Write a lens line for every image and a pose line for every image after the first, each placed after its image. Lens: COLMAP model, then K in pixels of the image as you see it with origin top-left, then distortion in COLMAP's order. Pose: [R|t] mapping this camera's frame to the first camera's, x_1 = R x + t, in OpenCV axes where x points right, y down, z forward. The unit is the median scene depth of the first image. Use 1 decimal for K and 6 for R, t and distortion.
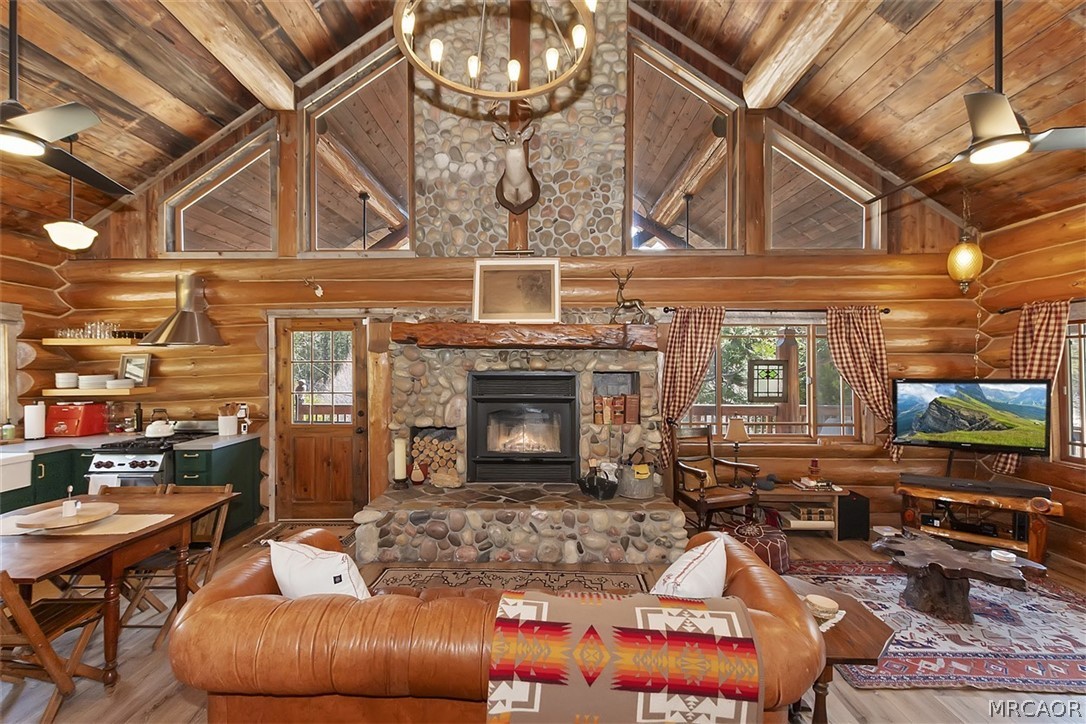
lens RADIAL K [[497.6, 0, 543.0], [0, 497.6, 362.0], [0, 0, 1]] dist [0.000047, -0.000132]
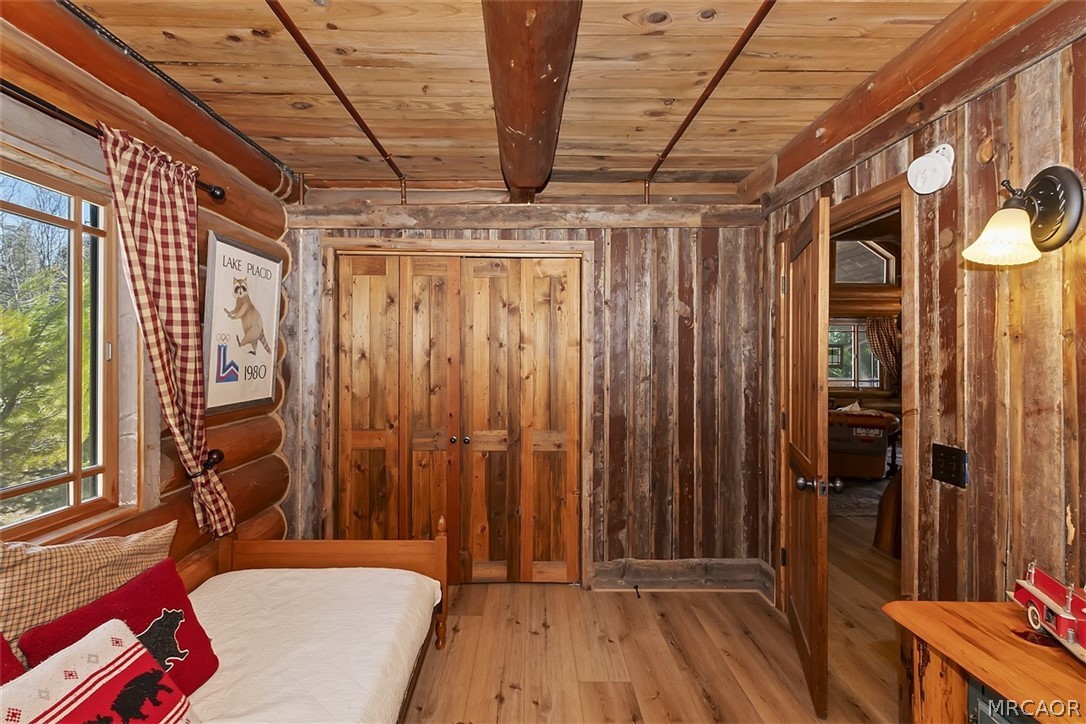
lens RADIAL K [[497.6, 0, 543.0], [0, 497.6, 362.0], [0, 0, 1]] dist [0.000047, -0.000132]
pose [[0.999410, 0.003728, 0.034141, -0.685789], [-0.004156, 0.999914, 0.012478, 0.042320], [-0.034092, -0.012613, 0.999339, -0.797771]]
